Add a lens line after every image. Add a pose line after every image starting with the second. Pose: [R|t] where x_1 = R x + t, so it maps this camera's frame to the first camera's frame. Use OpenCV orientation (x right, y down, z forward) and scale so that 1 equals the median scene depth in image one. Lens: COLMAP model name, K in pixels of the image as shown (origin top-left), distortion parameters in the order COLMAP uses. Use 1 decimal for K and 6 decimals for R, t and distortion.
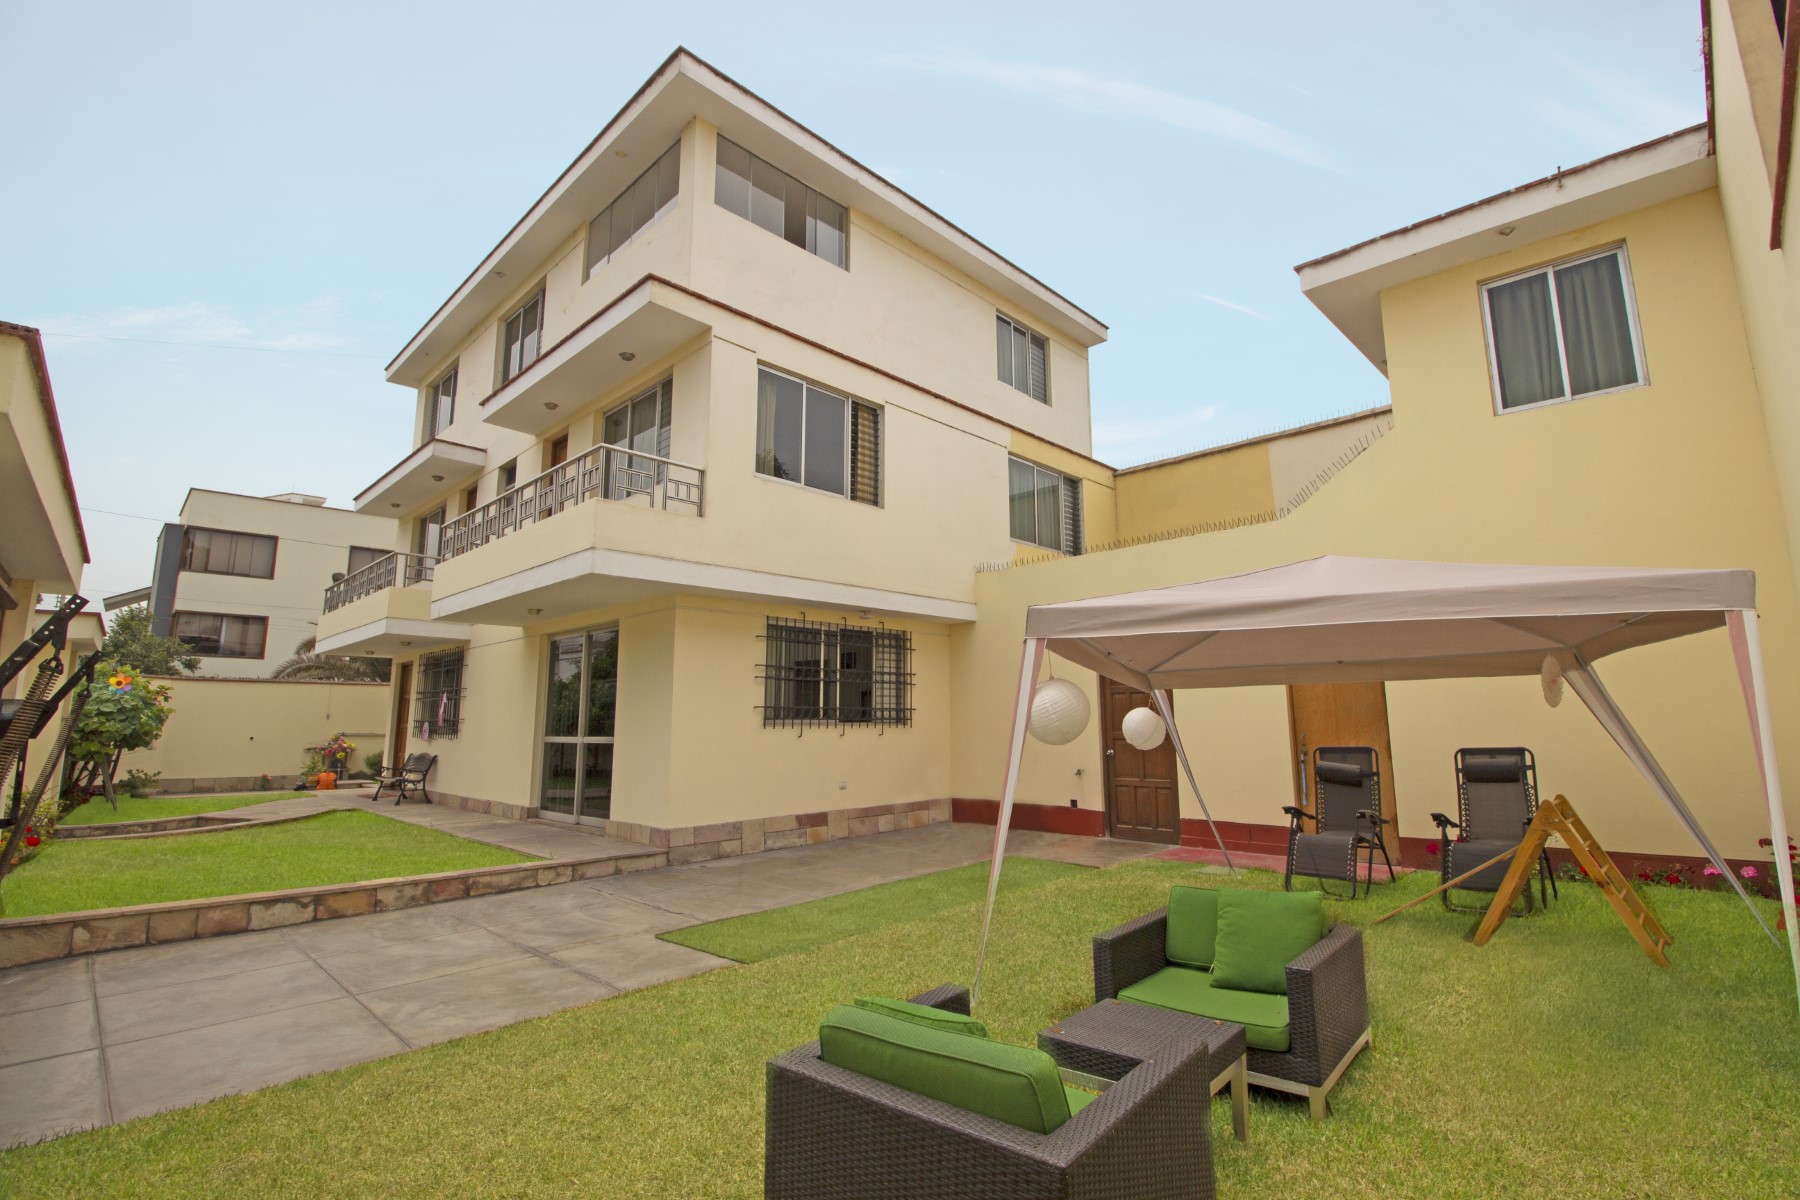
lens RADIAL K [[828.1, 0, 917.8], [0, 828.1, 585.6], [0, 0, 1]] dist [-0.010188, -0.006733]
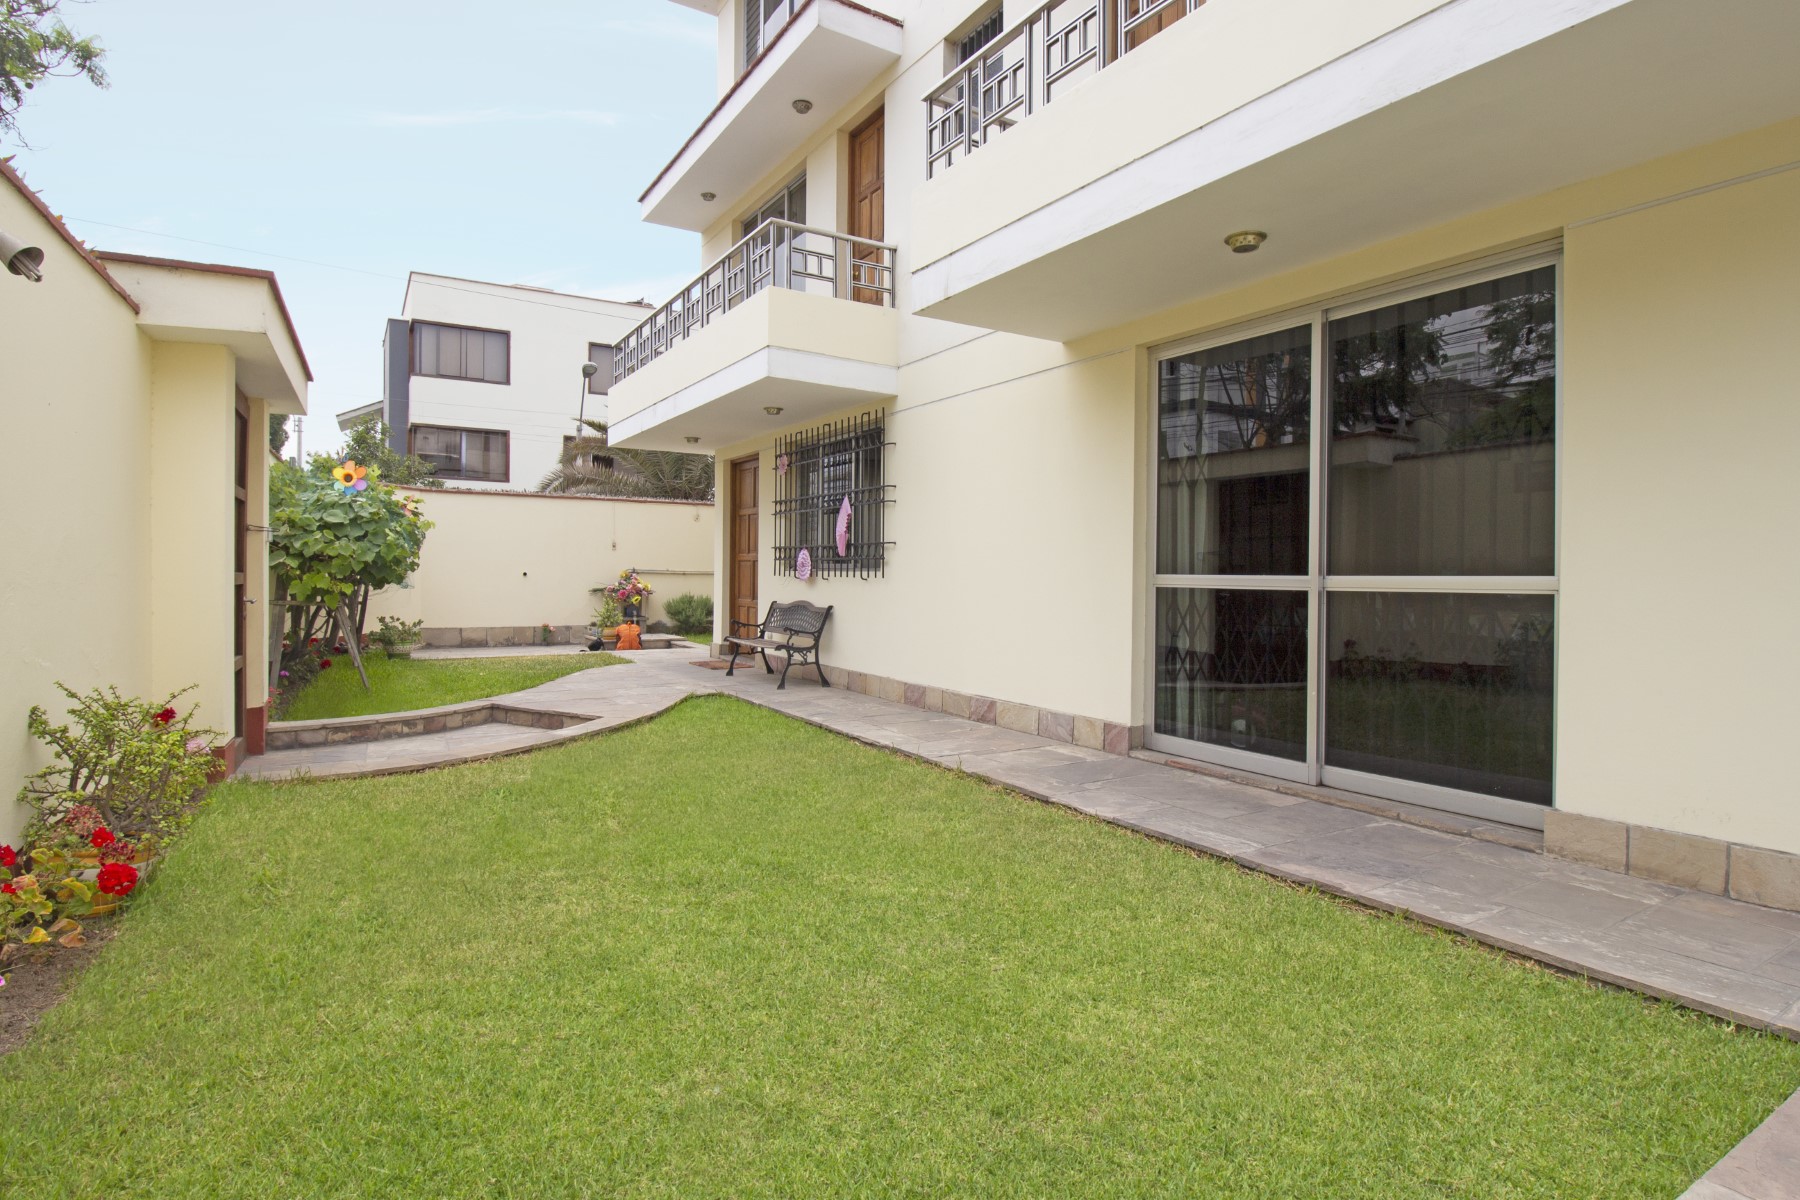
lens RADIAL K [[940.0, 0, 916.6], [0, 940.0, 582.9], [0, 0, 1]] dist [-0.009957, -0.002862]
pose [[0.970160, 0.019995, -0.241640, -0.459331], [0.022828, 0.984635, 0.173129, 0.097066], [0.241388, -0.173478, 0.954797, 0.485408]]
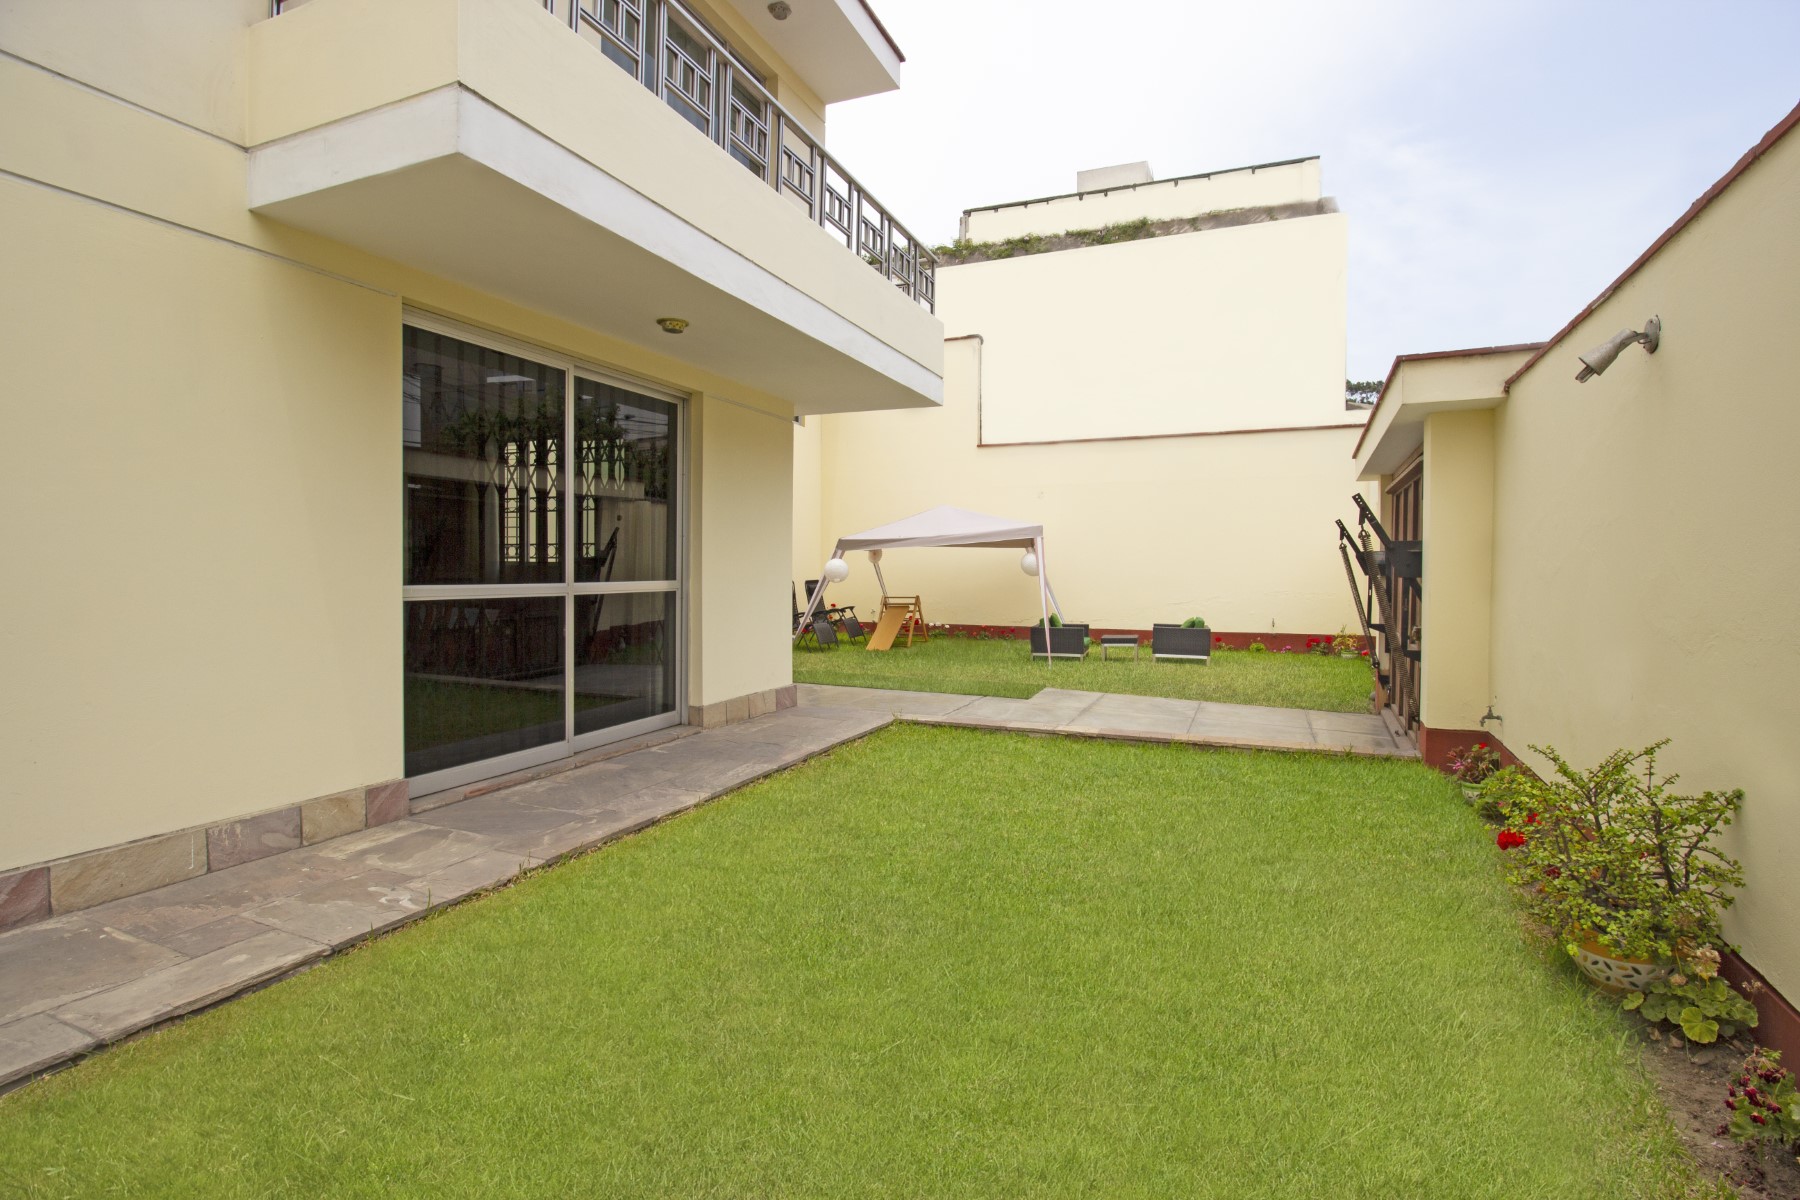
lens RADIAL K [[828.1, 0, 895.9], [0, 828.1, 596.1], [0, 0, 1]] dist [-0.010188, -0.006733]
pose [[-0.353819, -0.018128, 0.935138, -0.876316], [-0.154413, 0.987225, -0.039286, 0.169534], [-0.922480, -0.158298, -0.352098, 0.933717]]
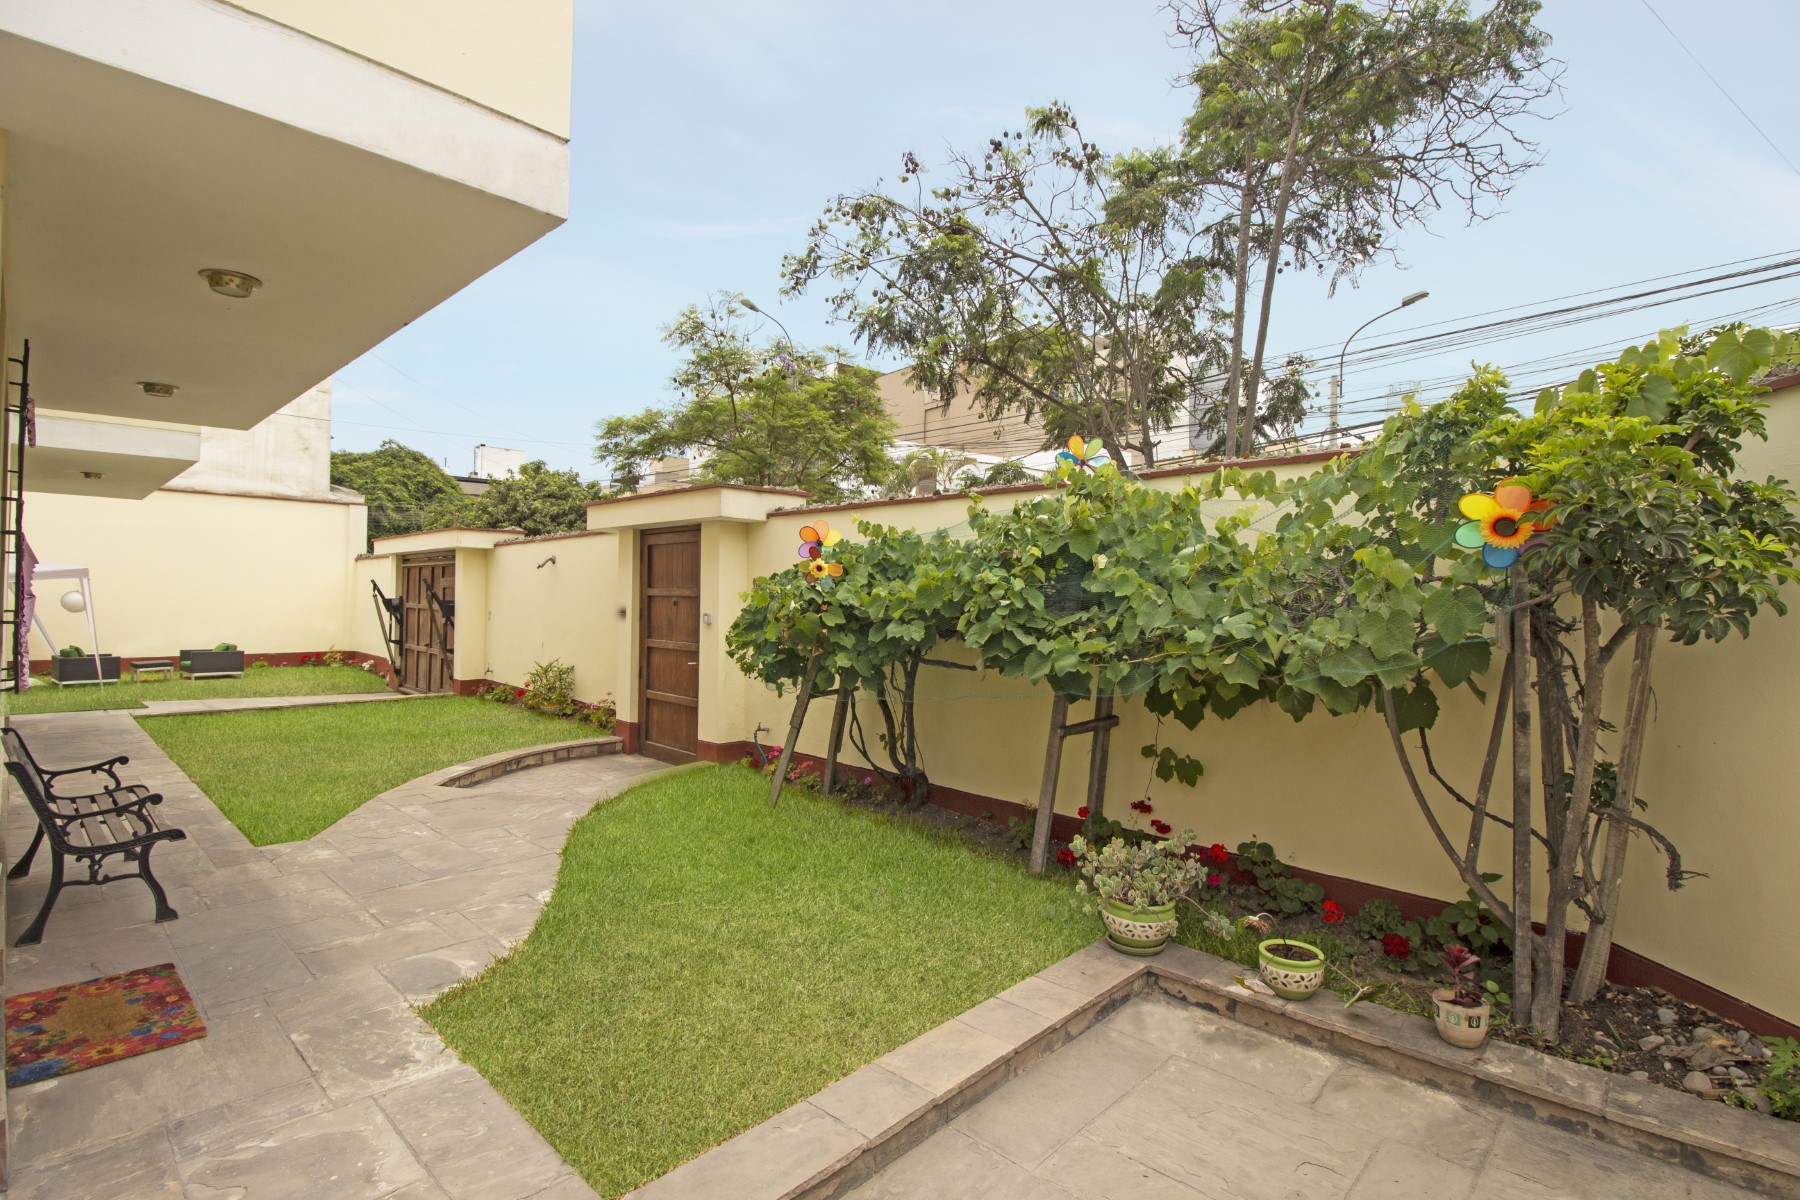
lens RADIAL K [[828.1, 0, 899.6], [0, 828.1, 600.3], [0, 0, 1]] dist [-0.010188, -0.006733]
pose [[-0.999730, -0.000064, -0.023234, -1.122410], [0.003817, 0.985959, -0.166944, 0.264172], [0.022918, -0.166988, -0.985693, 1.636178]]
